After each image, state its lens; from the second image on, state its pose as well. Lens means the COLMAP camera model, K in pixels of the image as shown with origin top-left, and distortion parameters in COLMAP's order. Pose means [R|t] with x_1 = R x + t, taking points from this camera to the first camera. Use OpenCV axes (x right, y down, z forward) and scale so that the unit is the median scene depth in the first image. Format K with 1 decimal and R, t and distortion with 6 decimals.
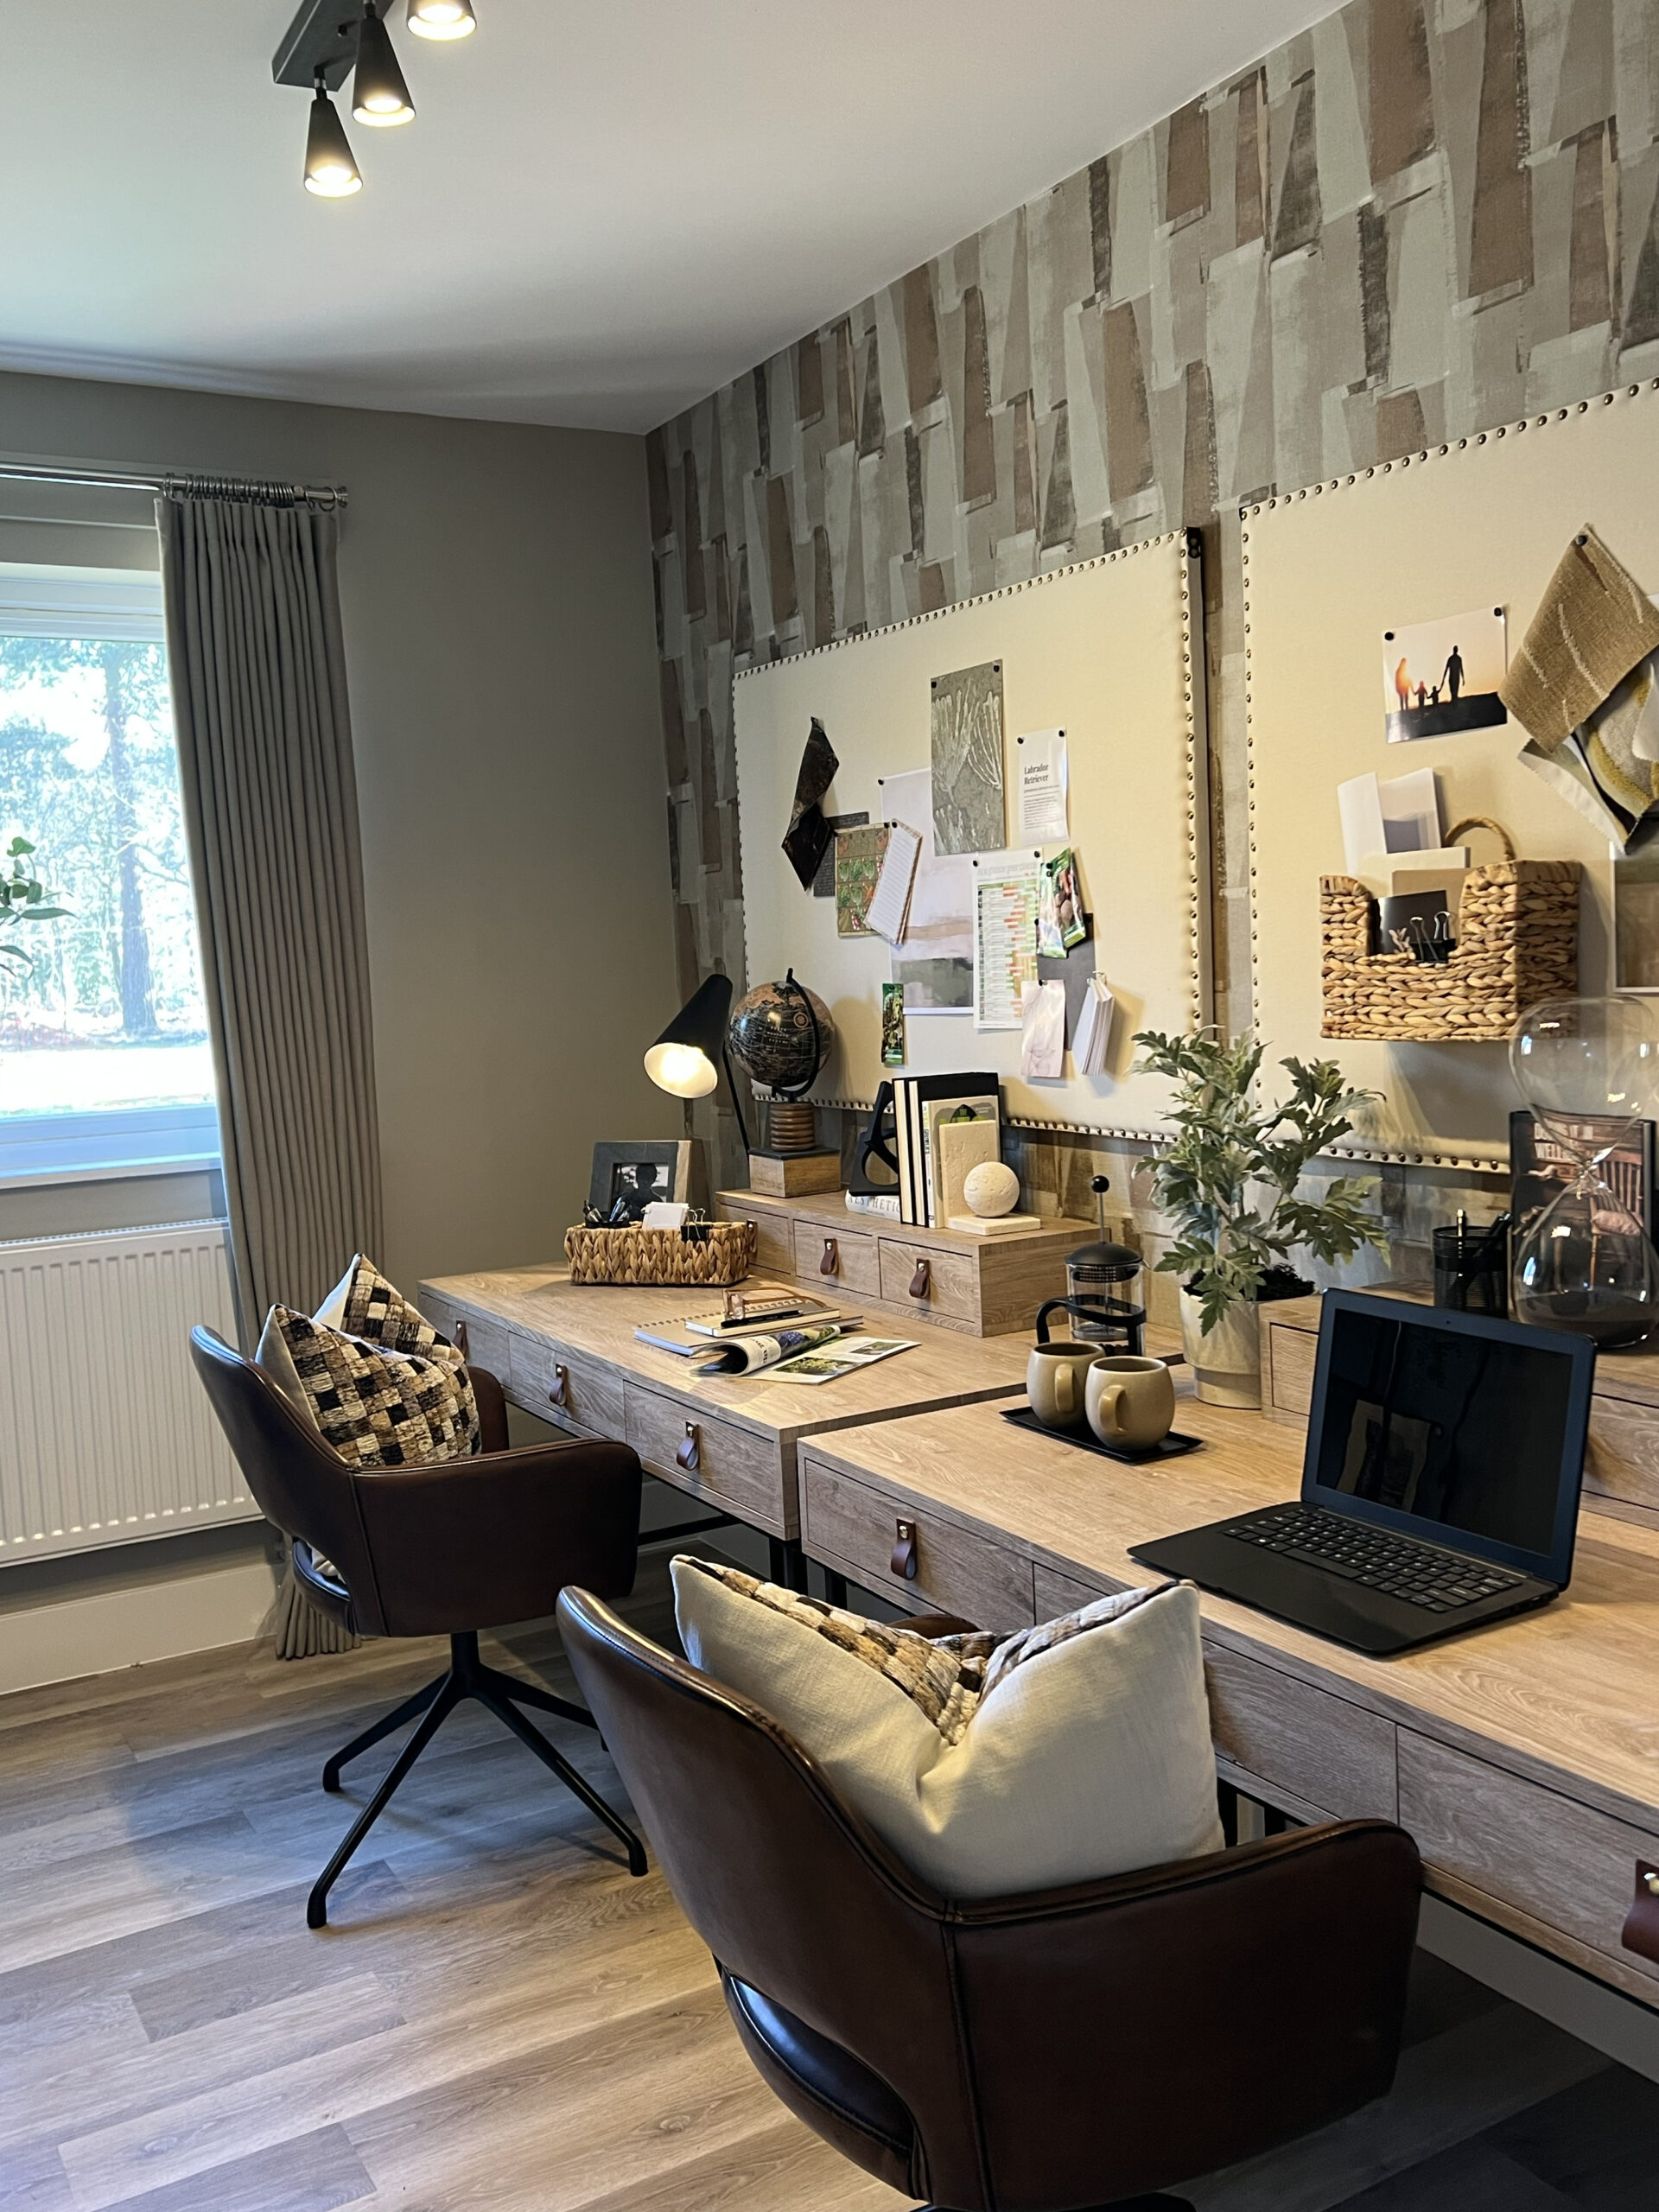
lens RADIAL K [[1855.8, 0, 829.5], [0, 1855.8, 1106.0], [0, 0, 1]] dist [0.220397, -0.611394]
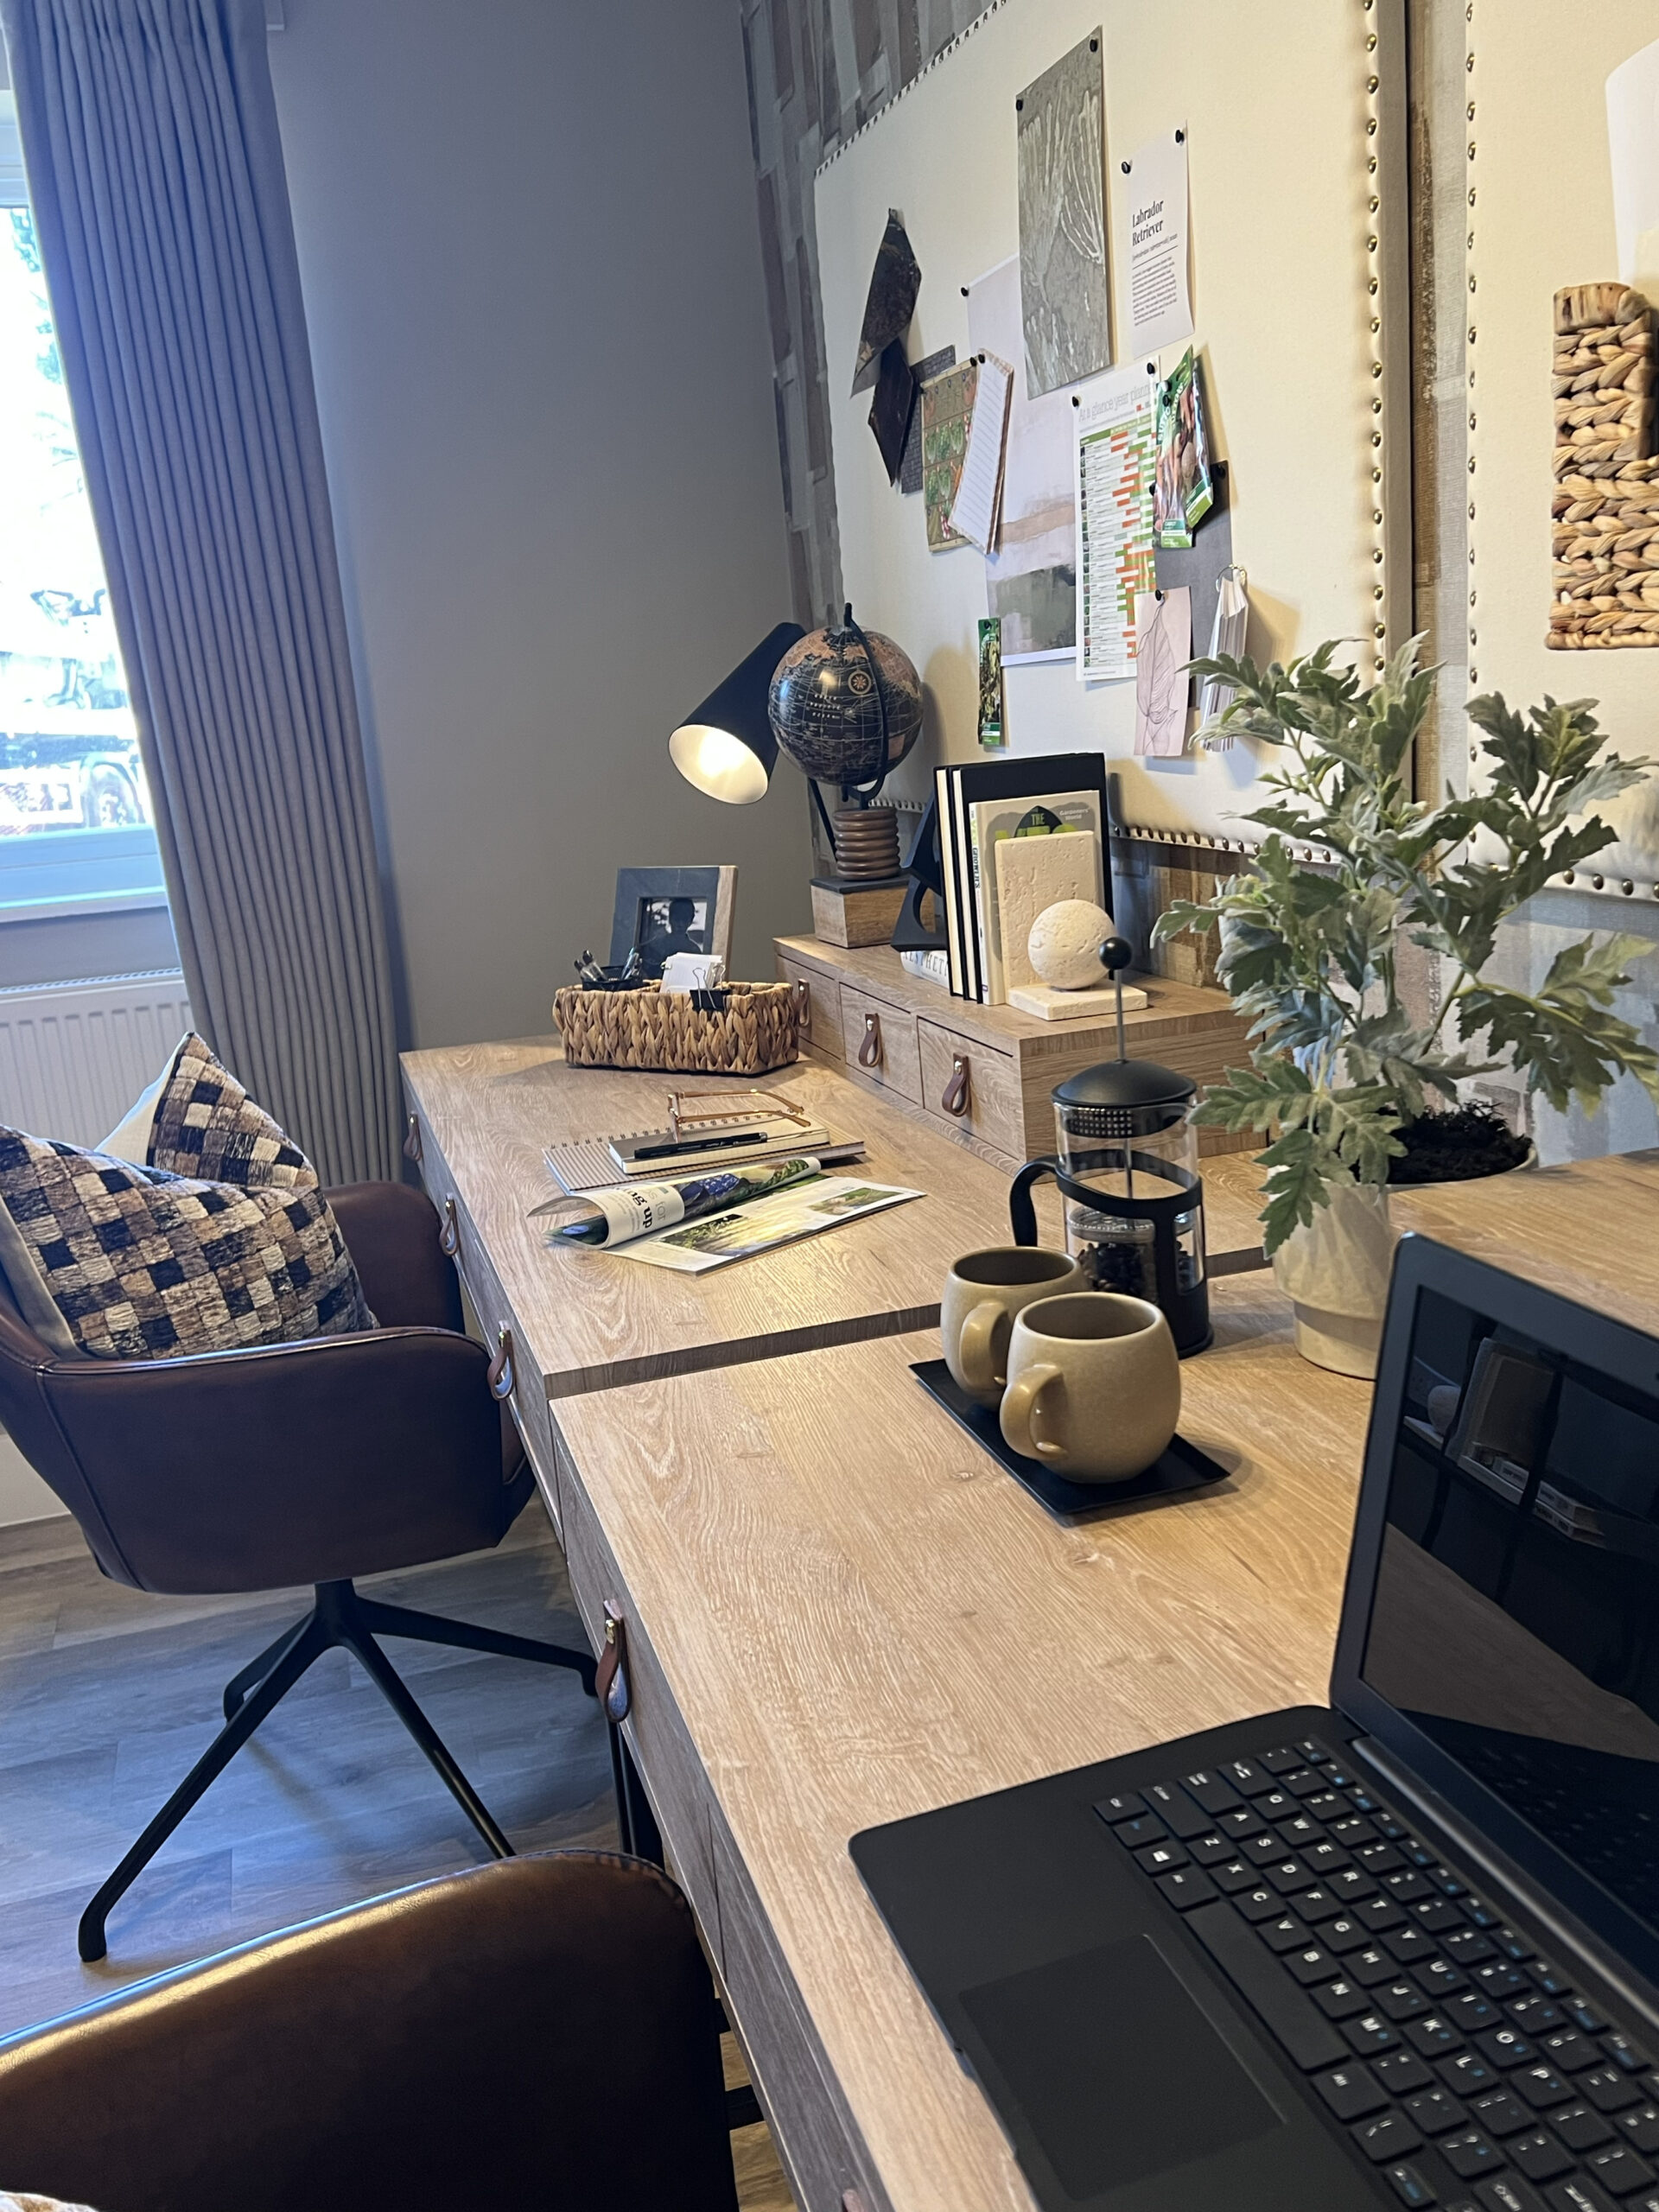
lens RADIAL K [[1881.4, 0, 829.5], [0, 1881.4, 1106.0], [0, 0, 1]] dist [0.078057, -0.139379]
pose [[0.972870, 0.018547, -0.230606, 0.154524], [0.016937, 0.988397, 0.150947, 0.001952], [0.230730, -0.150758, 0.961268, 0.370440]]
